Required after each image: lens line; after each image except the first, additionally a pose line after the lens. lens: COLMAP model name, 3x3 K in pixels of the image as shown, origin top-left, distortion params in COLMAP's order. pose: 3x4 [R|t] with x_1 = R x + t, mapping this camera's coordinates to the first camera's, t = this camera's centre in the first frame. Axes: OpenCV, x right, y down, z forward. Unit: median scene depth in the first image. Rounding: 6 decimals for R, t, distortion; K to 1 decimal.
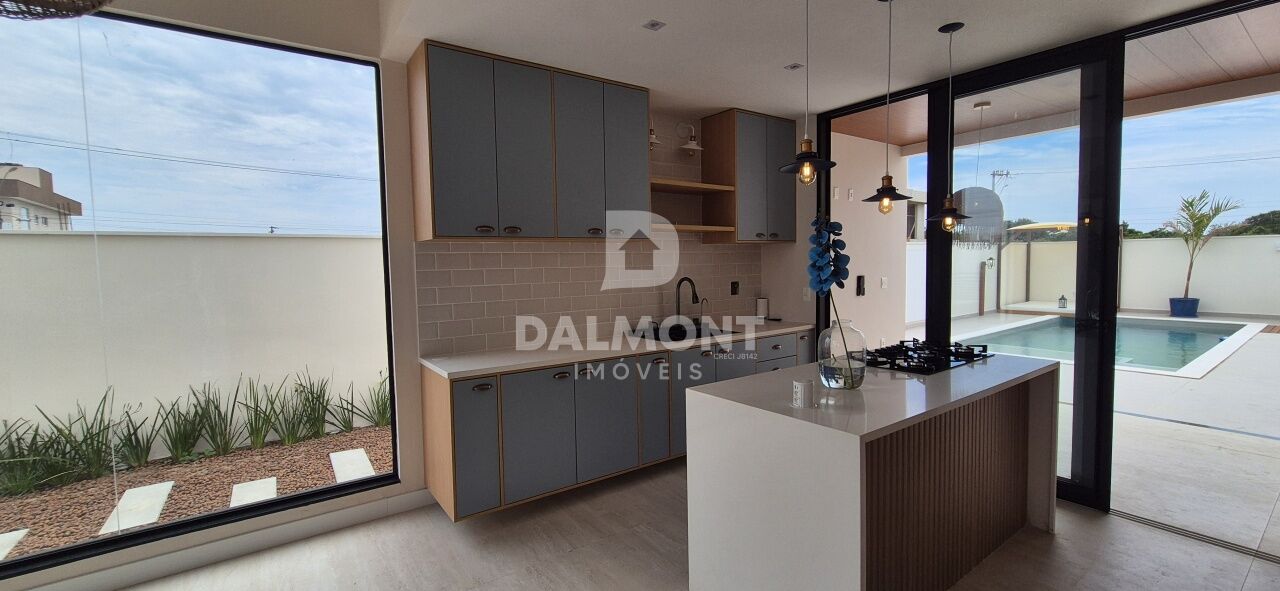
lens RADIAL K [[525.4, 0, 632.5], [0, 525.4, 289.9], [0, 0, 1]] dist [0.000540, 0.000165]
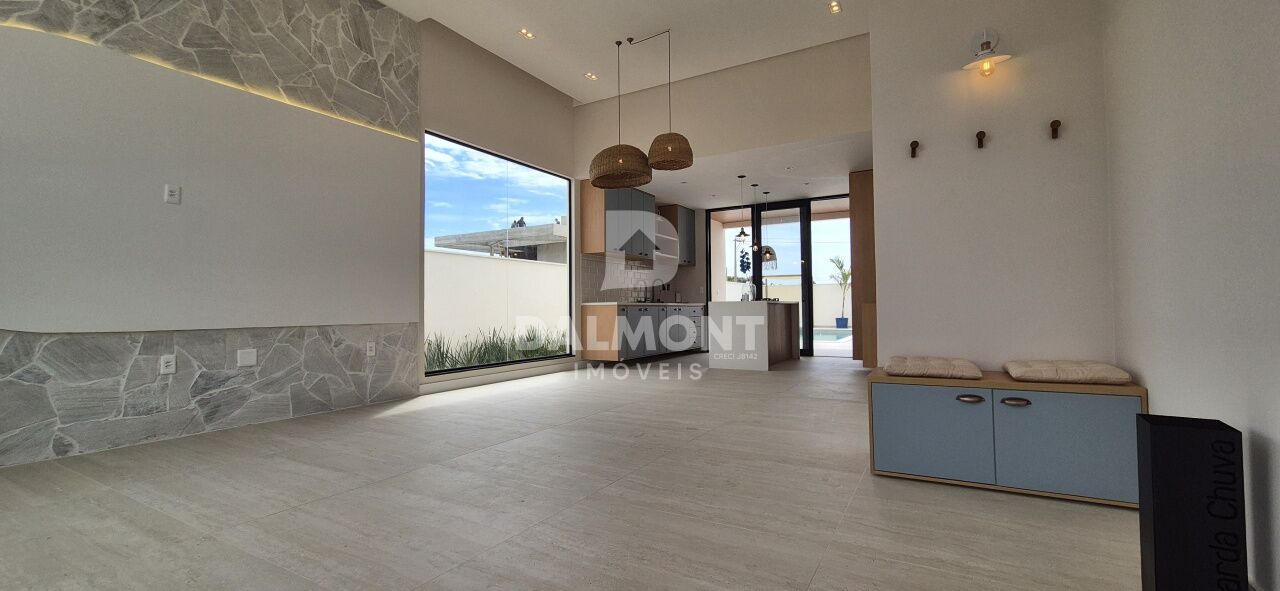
lens RADIAL K [[525.4, 0, 632.5], [0, 525.4, 289.9], [0, 0, 1]] dist [0.000540, 0.000165]
pose [[0.914030, 0.027722, 0.404697, -0.870525], [0.009046, 0.996021, -0.088659, 0.212947], [-0.405545, 0.084698, 0.910143, -0.924369]]
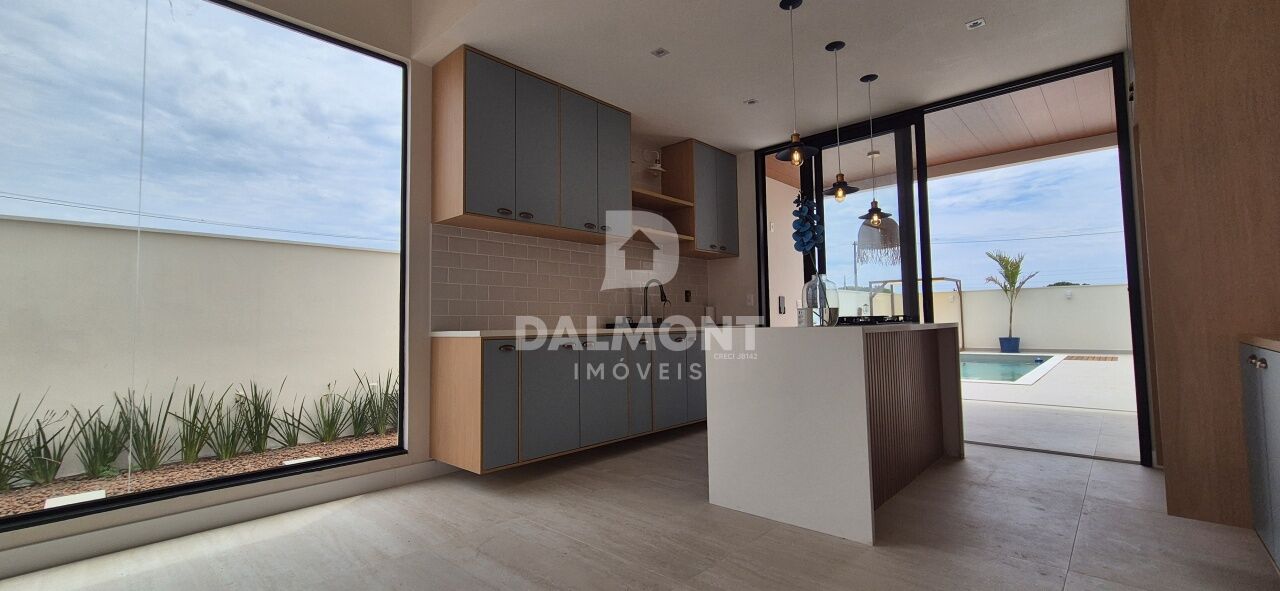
lens RADIAL K [[525.4, 0, 632.5], [0, 525.4, 289.9], [0, 0, 1]] dist [0.000540, 0.000165]
pose [[0.979965, 0.016595, 0.198475, -0.166279], [0.006963, 0.993059, -0.117413, 0.130538], [-0.199046, 0.116443, 0.973048, -0.089809]]
